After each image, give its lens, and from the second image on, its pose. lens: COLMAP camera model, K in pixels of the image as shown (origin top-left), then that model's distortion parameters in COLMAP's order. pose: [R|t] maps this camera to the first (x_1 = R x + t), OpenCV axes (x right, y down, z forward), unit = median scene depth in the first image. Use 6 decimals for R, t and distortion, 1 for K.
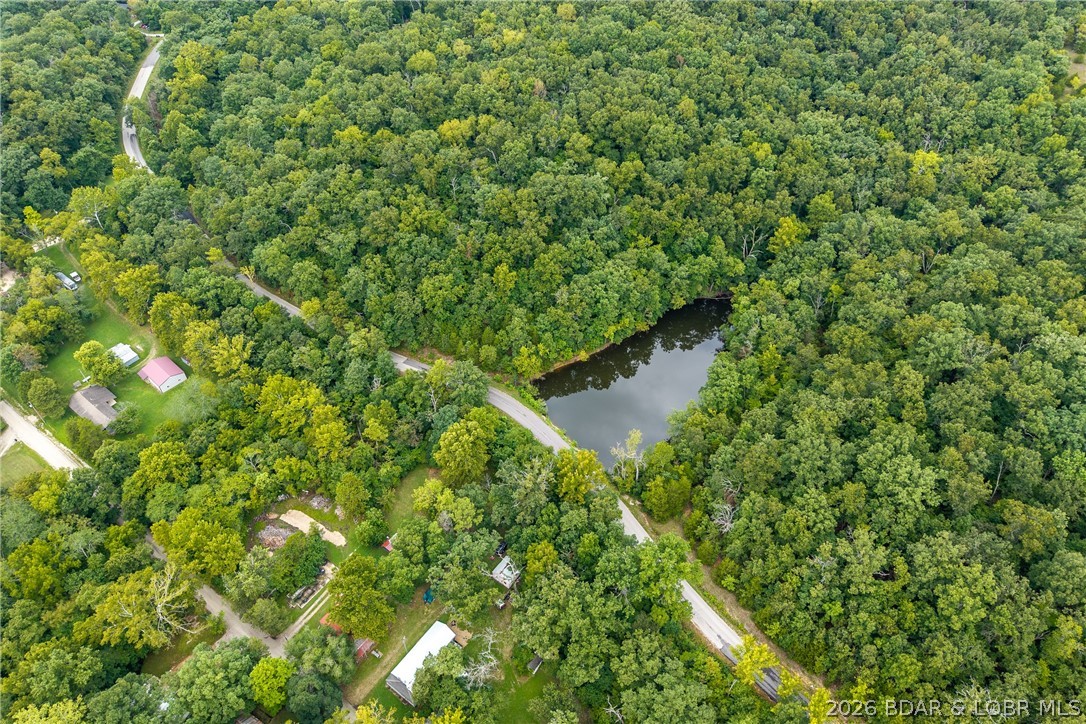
lens RADIAL K [[725.9, 0, 539.4], [0, 725.9, 361.7], [0, 0, 1]] dist [0.021715, -0.019314]
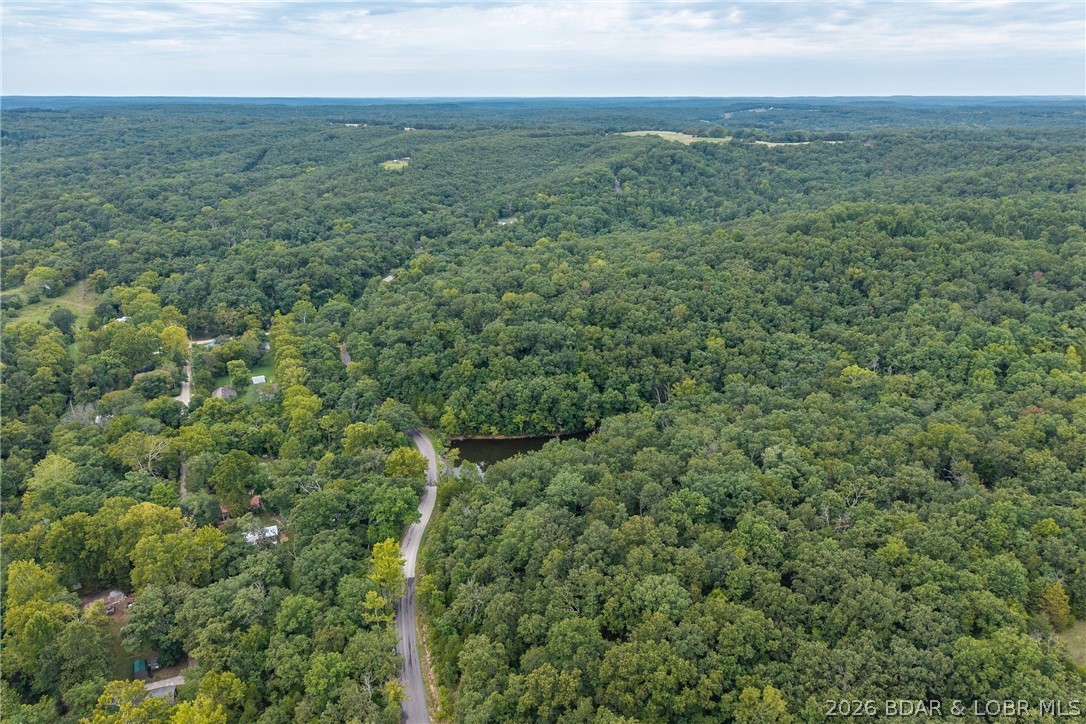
lens RADIAL K [[725.9, 0, 545.2], [0, 725.9, 367.1], [0, 0, 1]] dist [0.021715, -0.019314]
pose [[0.878479, 0.167693, -0.447384, 0.672307], [-0.334661, 0.884269, -0.325686, 0.270162], [0.340993, 0.435830, 0.832932, -0.117403]]
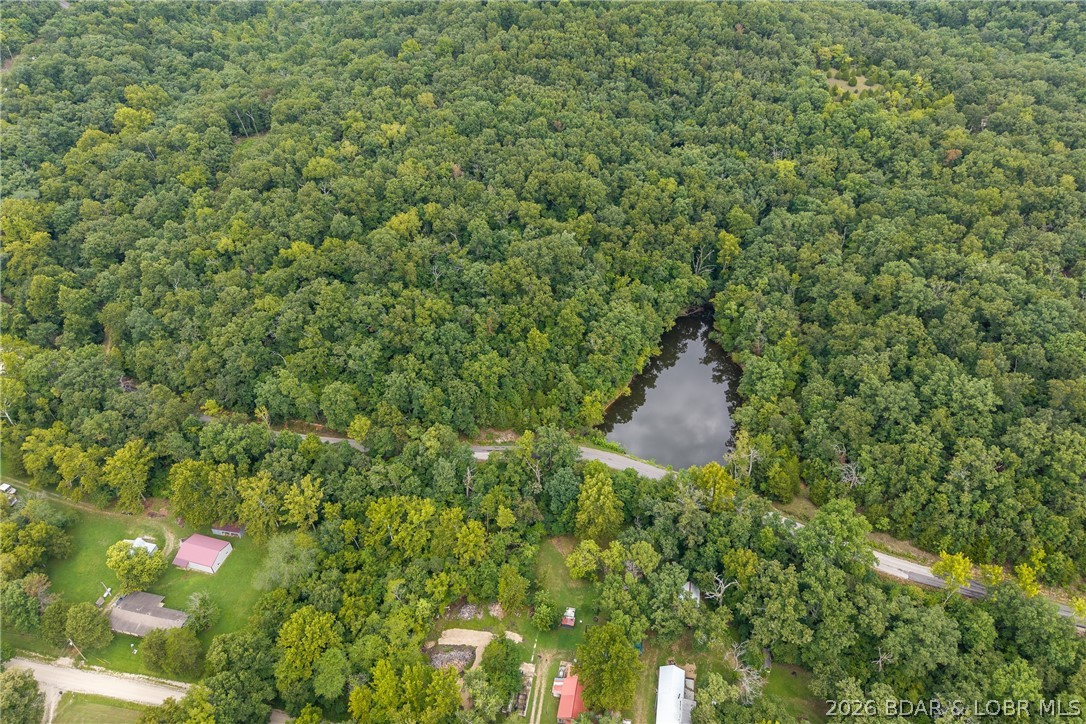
lens RADIAL K [[725.9, 0, 541.4], [0, 725.9, 365.1], [0, 0, 1]] dist [0.021715, -0.019314]
pose [[0.900207, -0.272538, 0.339632, -0.376948], [0.303688, 0.951885, -0.041096, -0.037175], [-0.312090, 0.140137, 0.939660, 0.030977]]
